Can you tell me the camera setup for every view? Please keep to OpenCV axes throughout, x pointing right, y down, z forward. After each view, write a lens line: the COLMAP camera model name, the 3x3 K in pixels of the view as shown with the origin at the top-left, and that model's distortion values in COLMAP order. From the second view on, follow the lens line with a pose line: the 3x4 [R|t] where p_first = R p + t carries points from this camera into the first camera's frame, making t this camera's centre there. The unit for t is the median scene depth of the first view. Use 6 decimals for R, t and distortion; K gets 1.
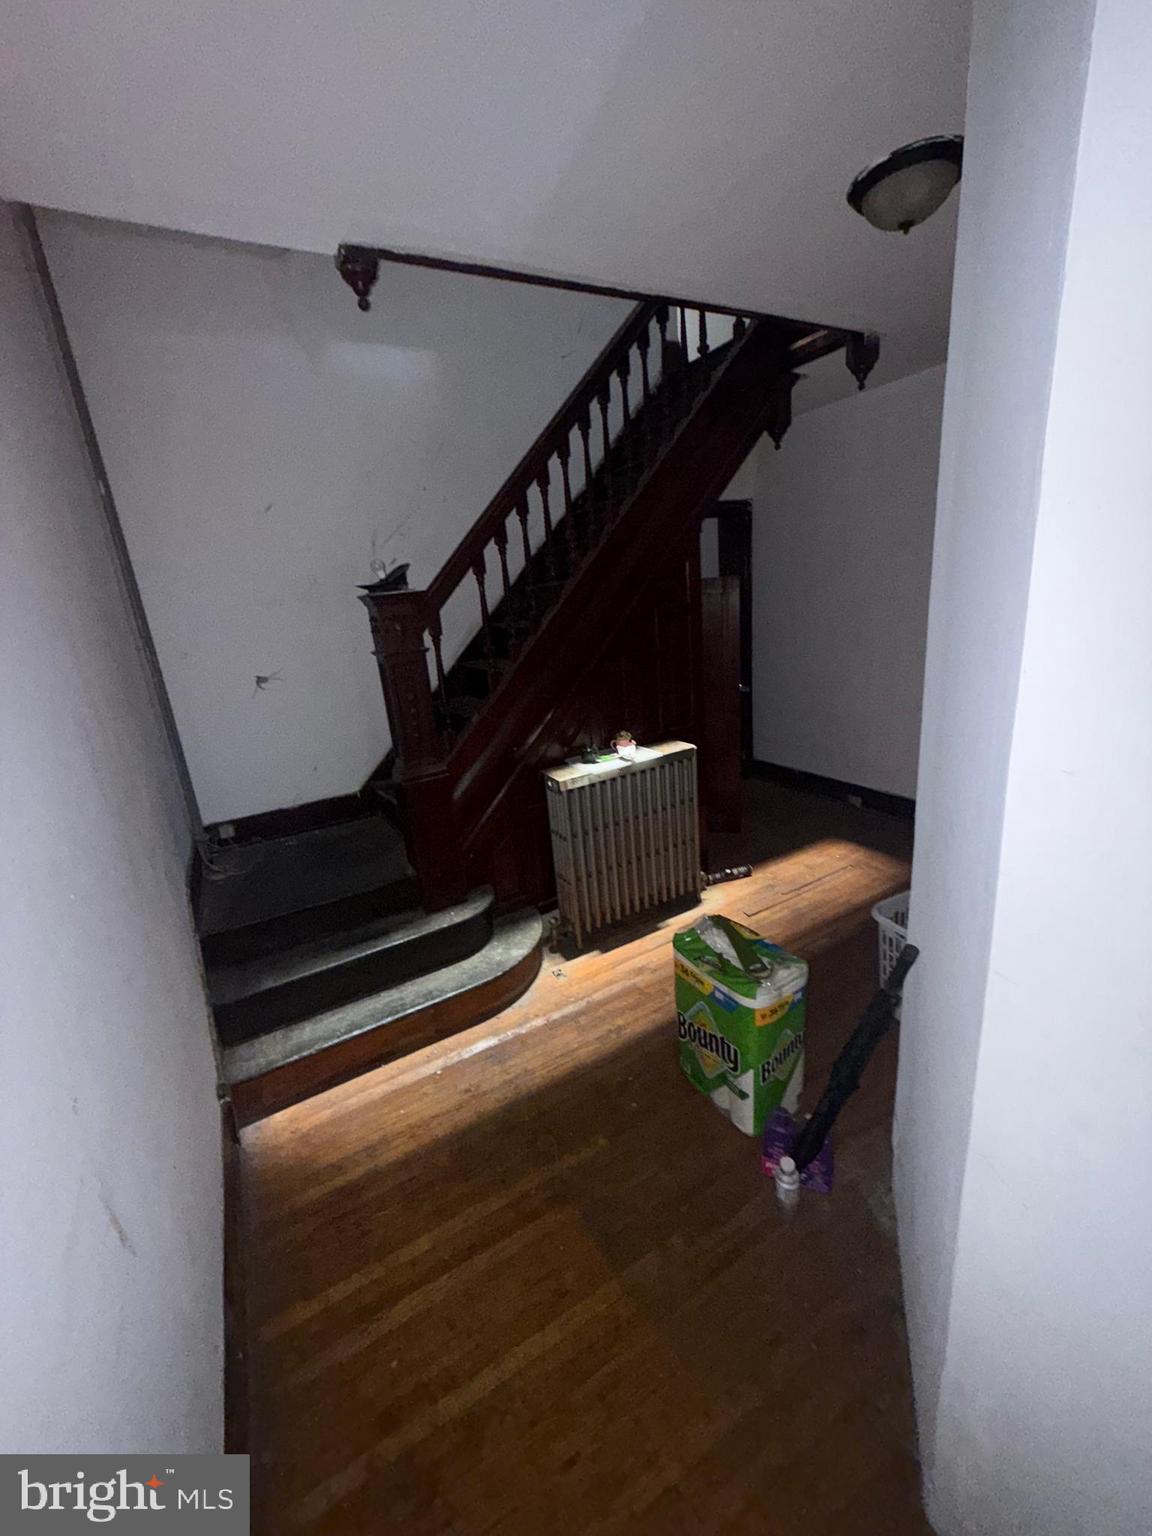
lens RADIAL K [[611.2, 0, 575.1], [0, 611.2, 763.9], [0, 0, 1]] dist [0.001084, 0.000078]
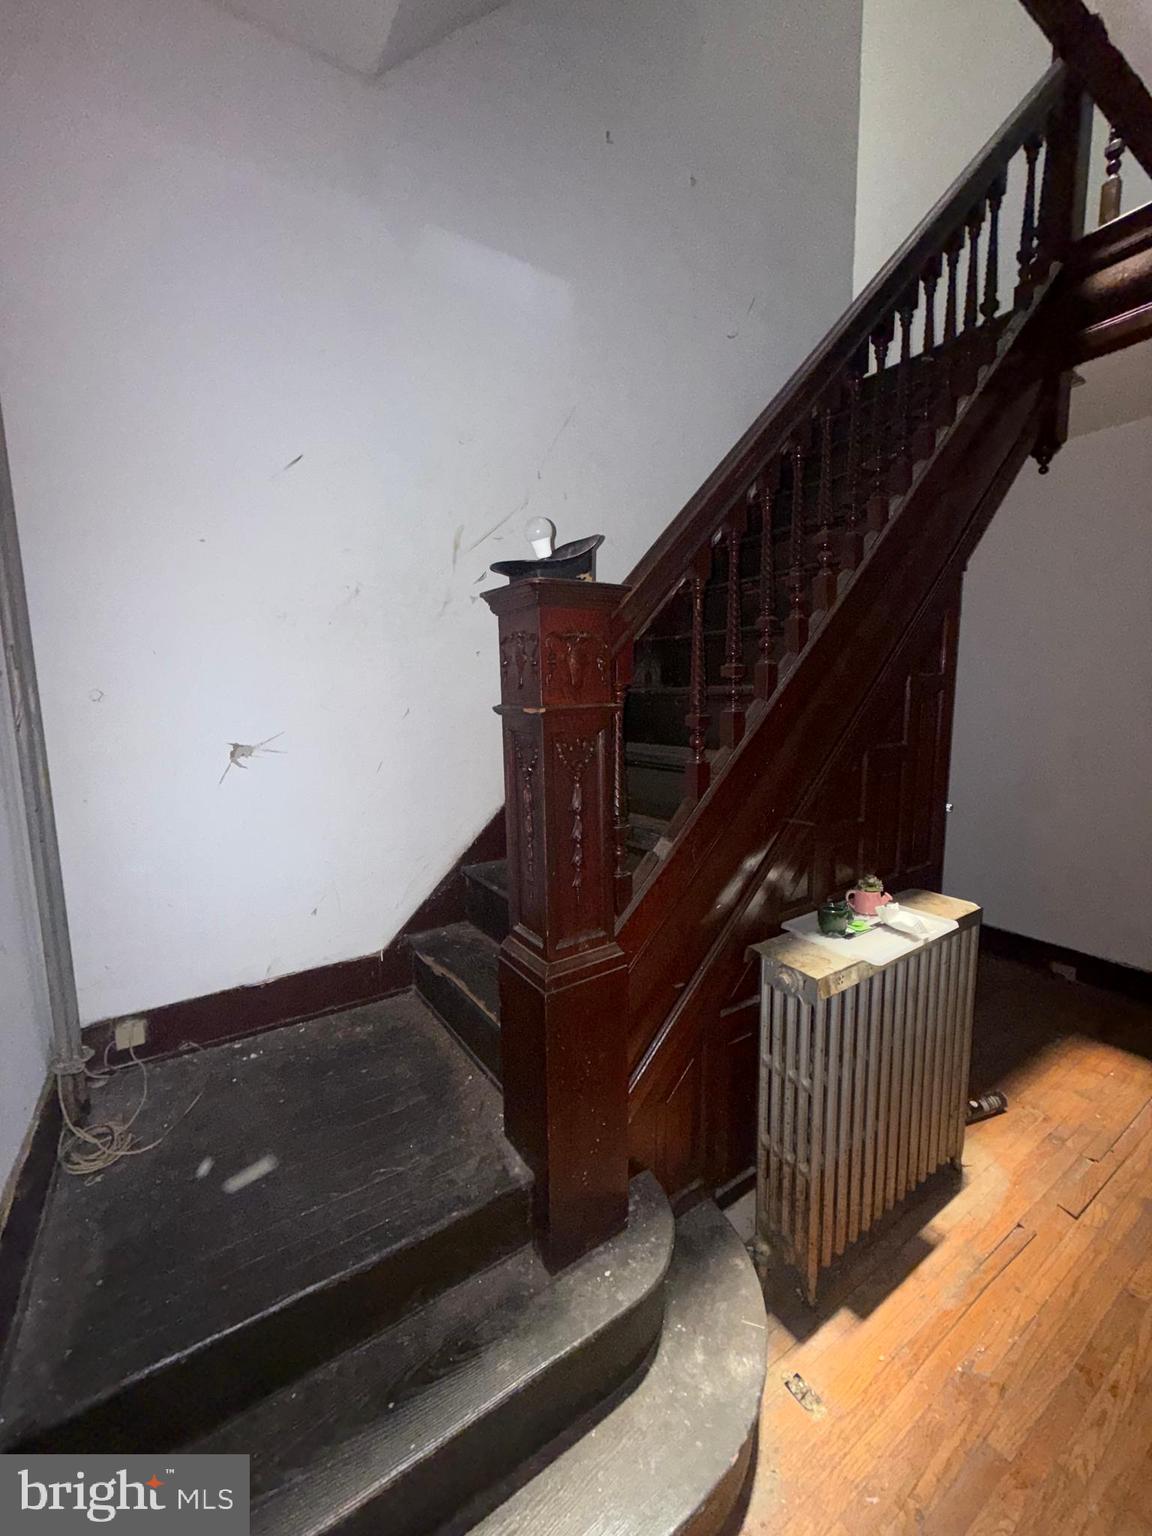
lens RADIAL K [[611.2, 0, 575.1], [0, 611.2, 763.9], [0, 0, 1]] dist [0.001084, 0.000078]
pose [[0.995687, 0.061484, 0.069483, -0.249359], [-0.050142, 0.986706, -0.154585, -0.055137], [-0.078064, 0.150434, 0.985533, 0.433794]]
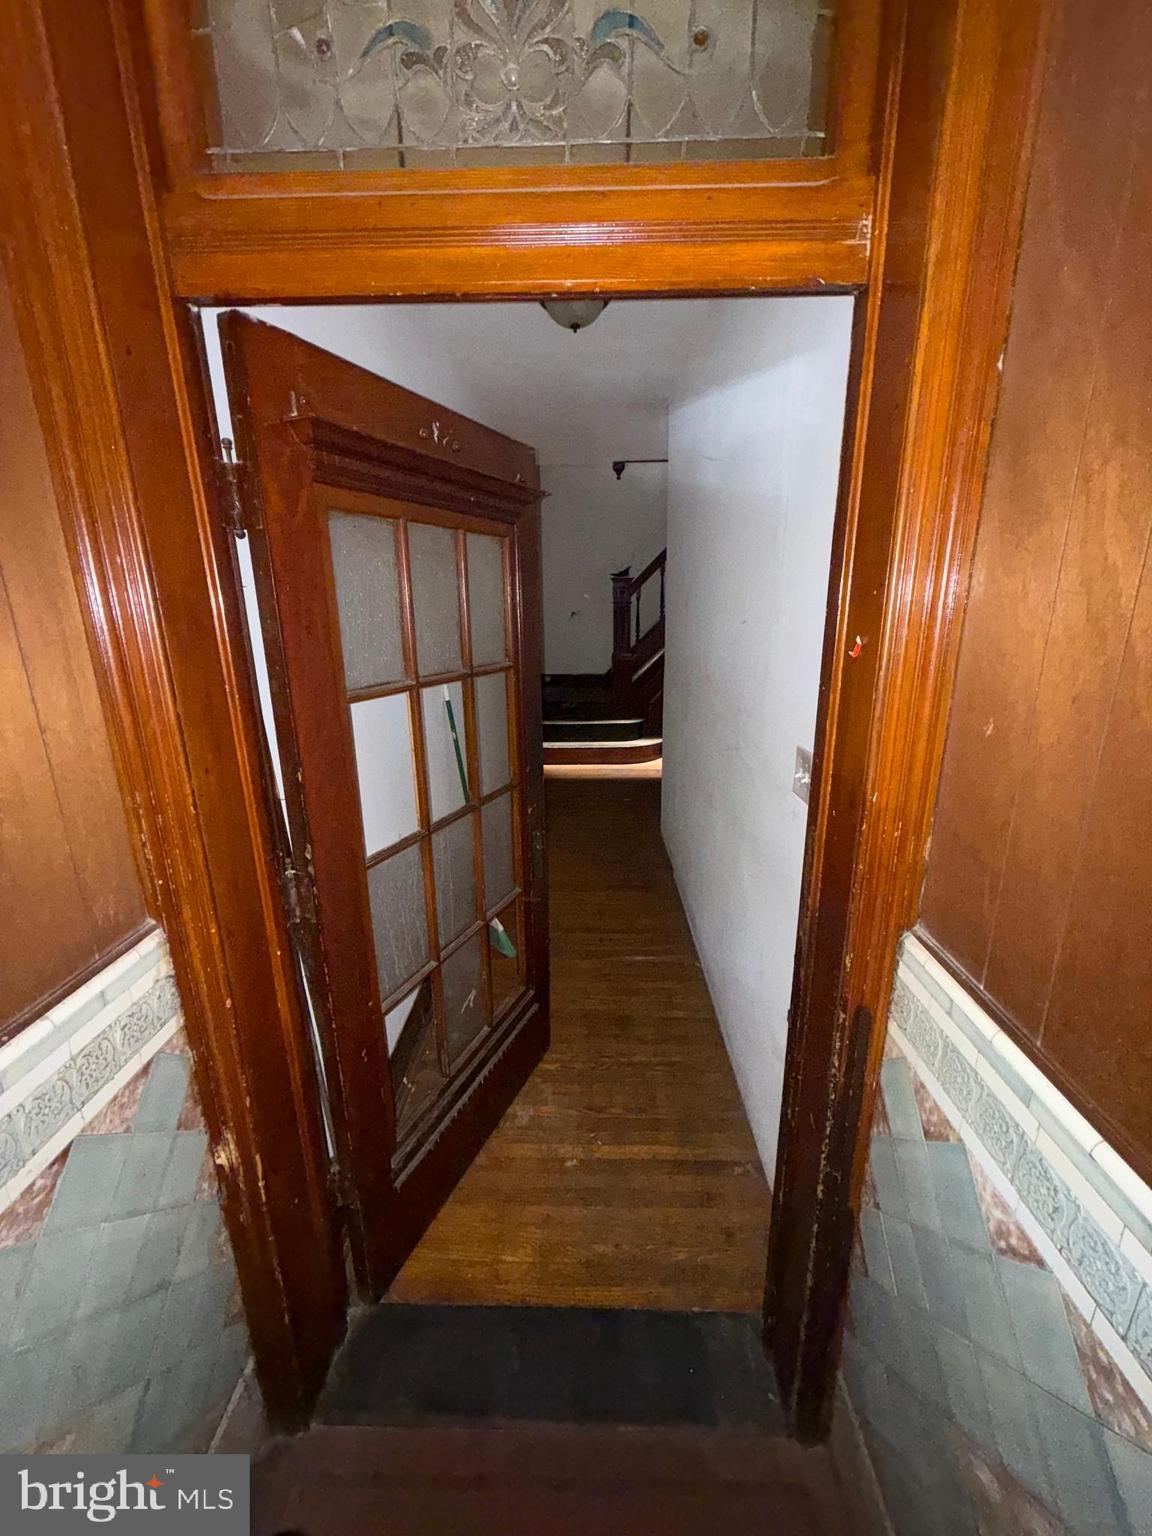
lens RADIAL K [[611.2, 0, 575.1], [0, 611.2, 763.9], [0, 0, 1]] dist [0.001084, 0.000078]
pose [[0.853985, 0.212762, -0.474807, 0.658881], [-0.204974, 0.976344, 0.068836, 0.240791], [0.478221, 0.038538, 0.877394, -0.918298]]
